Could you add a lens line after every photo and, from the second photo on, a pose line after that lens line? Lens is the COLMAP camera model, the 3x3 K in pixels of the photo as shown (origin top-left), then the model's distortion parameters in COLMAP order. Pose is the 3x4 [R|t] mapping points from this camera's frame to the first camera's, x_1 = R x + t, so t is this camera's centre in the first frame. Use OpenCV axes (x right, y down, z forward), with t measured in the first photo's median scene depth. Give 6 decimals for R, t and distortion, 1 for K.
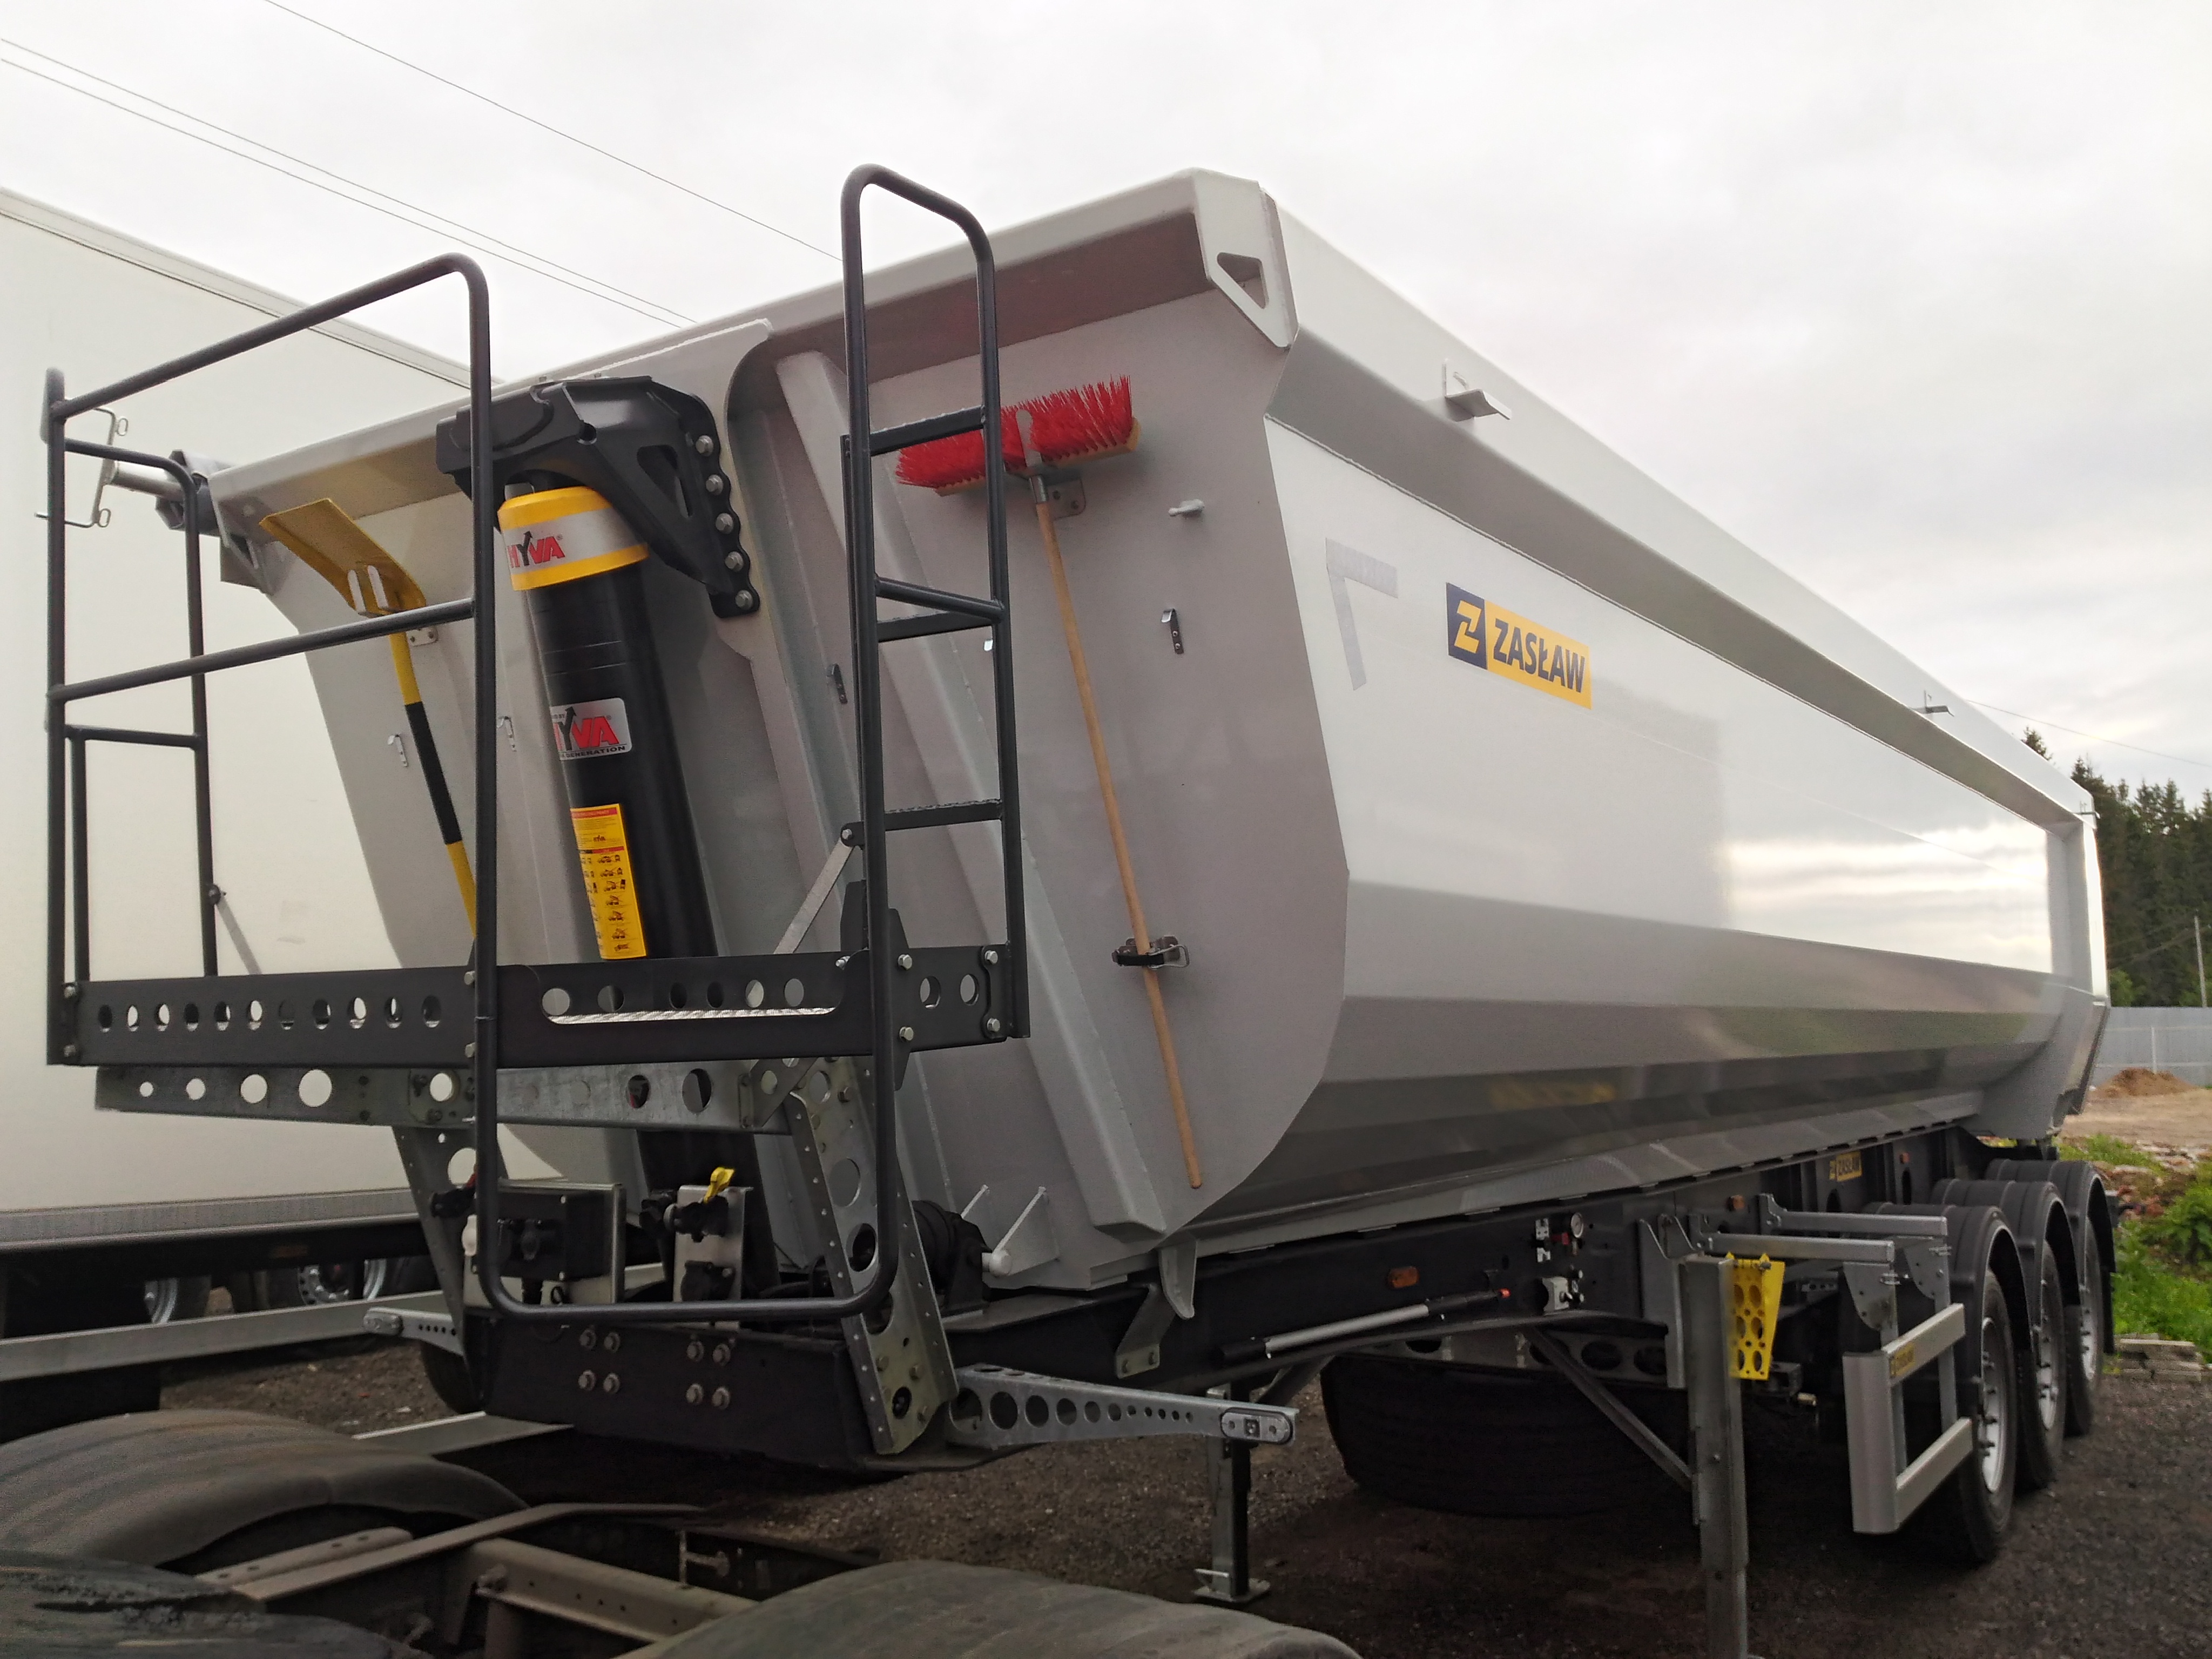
lens RADIAL K [[1801.9, 0, 1105.4], [0, 1801.9, 796.2], [0, 0, 1]] dist [-0.001096, -0.062118]
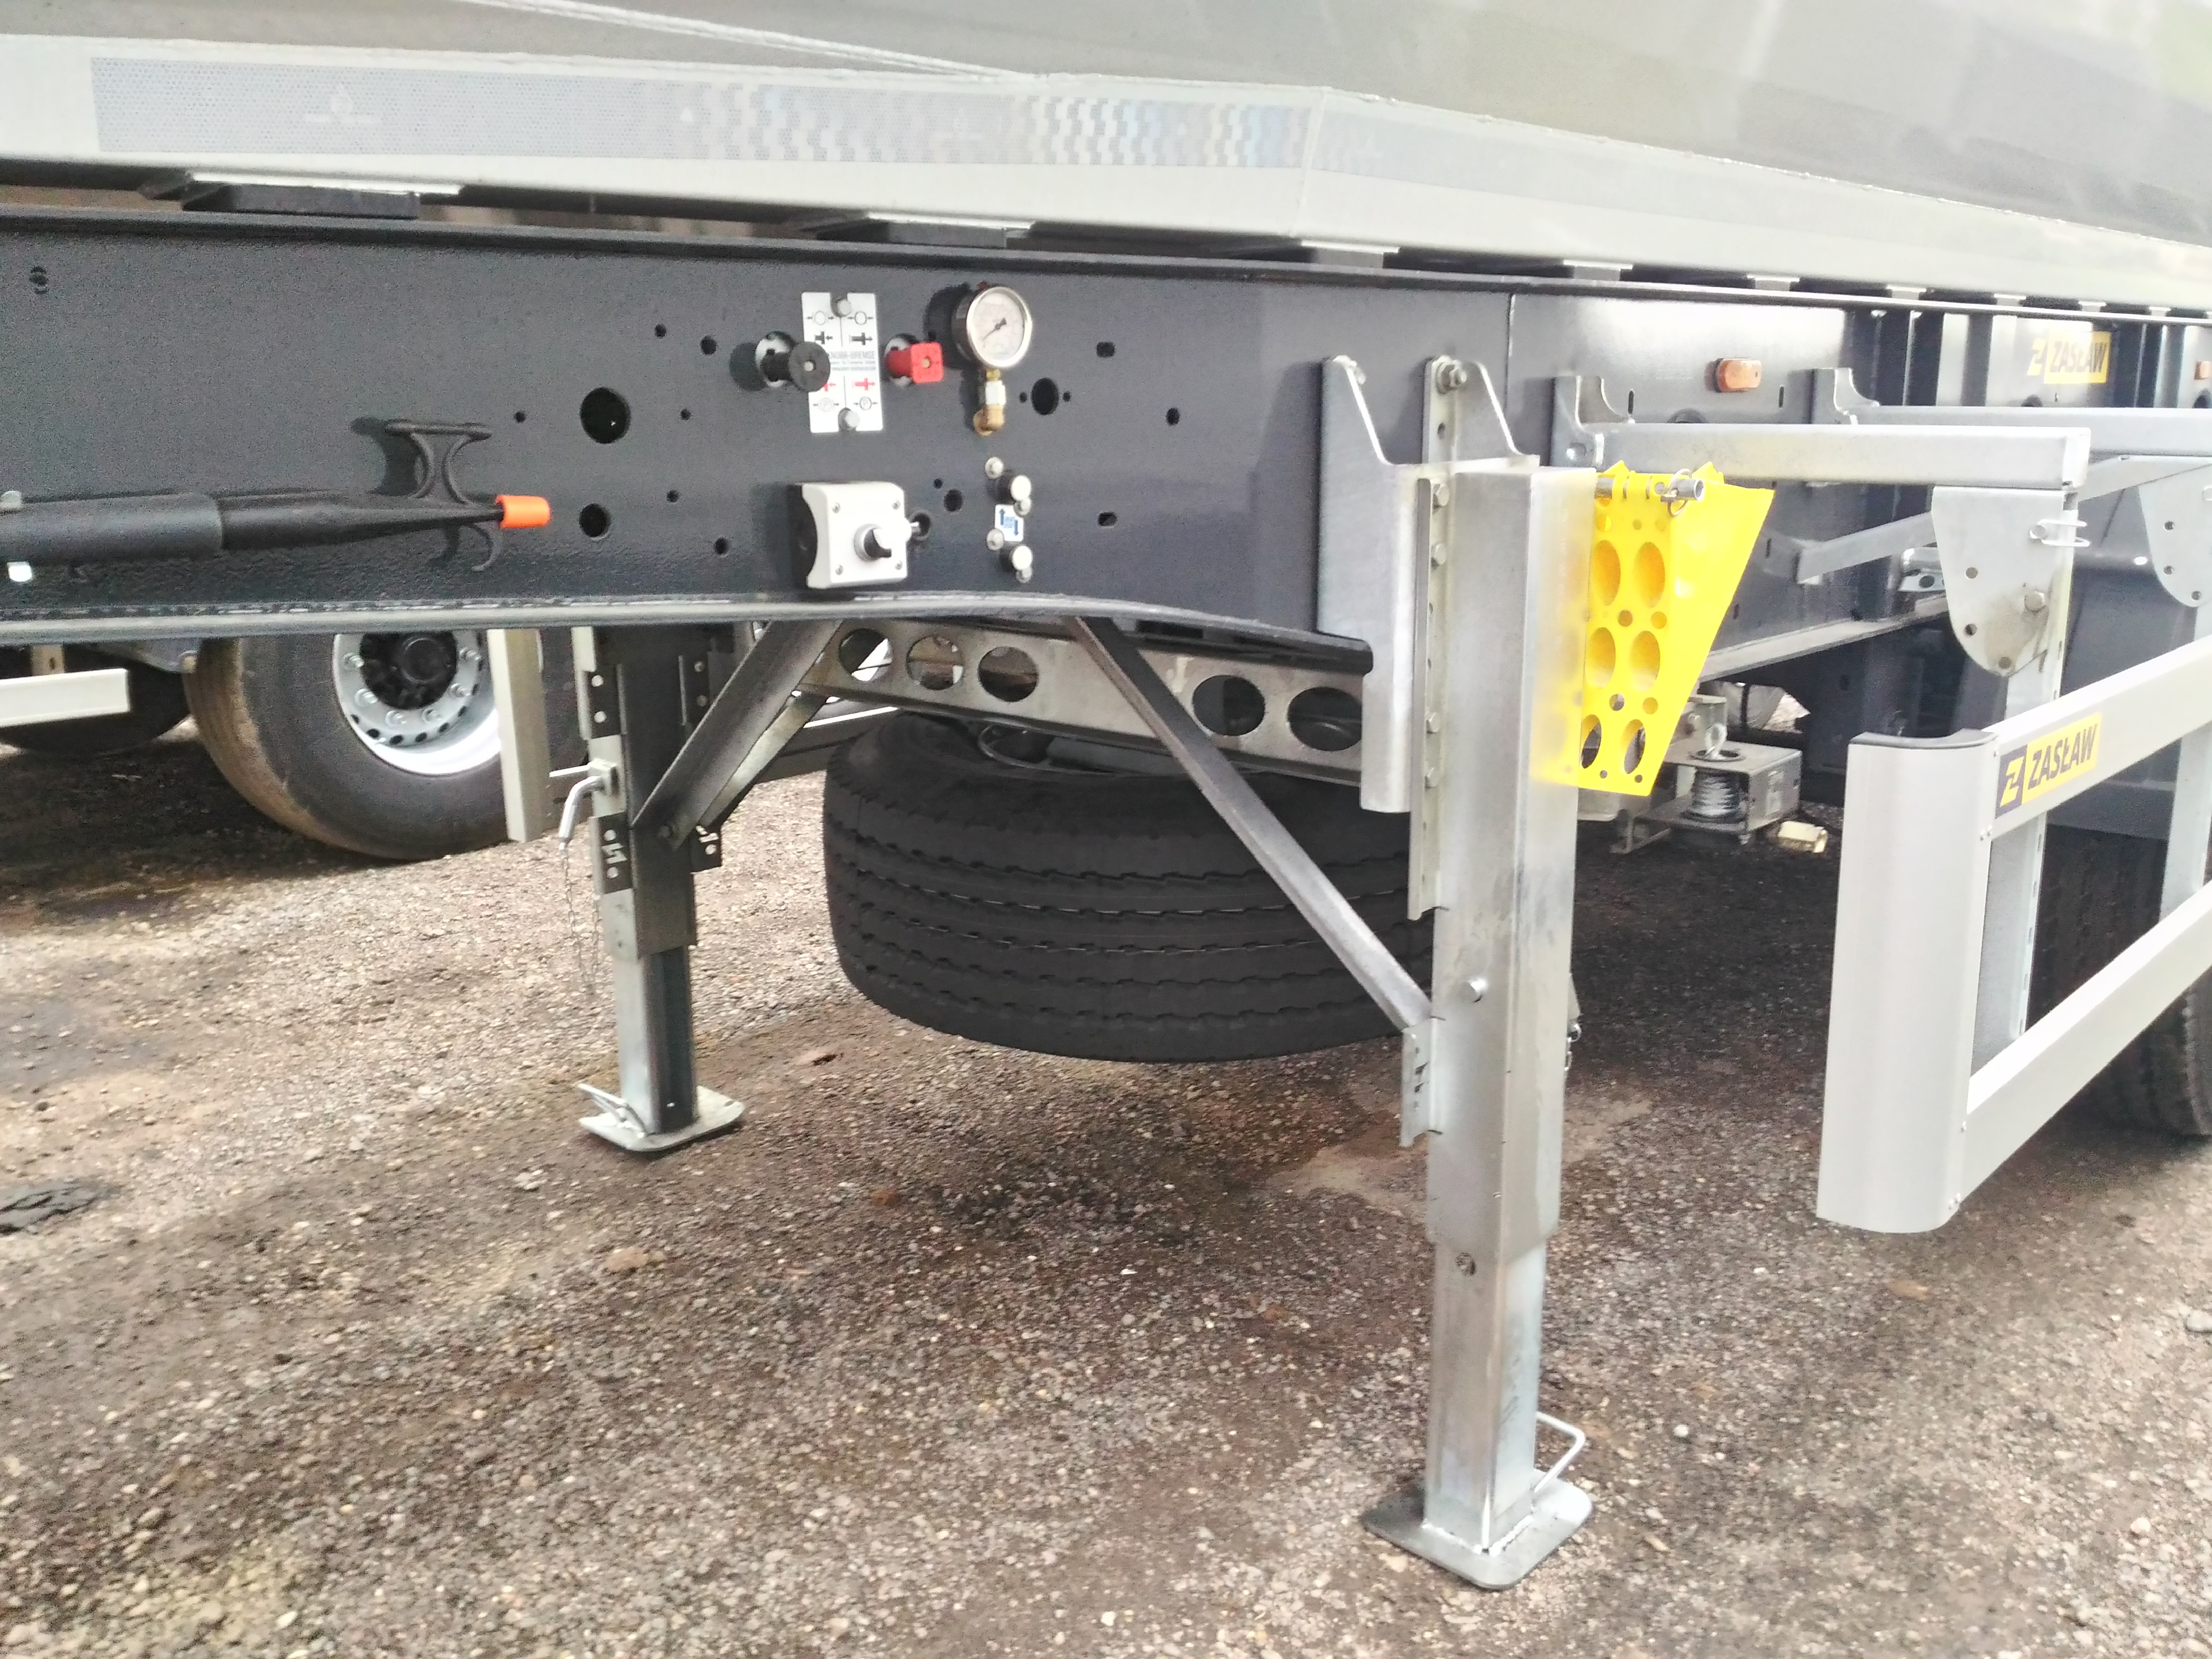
lens RADIAL K [[1801.9, 0, 1105.4], [0, 1801.9, 796.2], [0, 0, 1]] dist [-0.001096, -0.062118]
pose [[0.989083, 0.029627, -0.144351, 0.306257], [0.024208, 0.933604, 0.357488, 0.187515], [0.145358, -0.357079, 0.922695, 0.633330]]
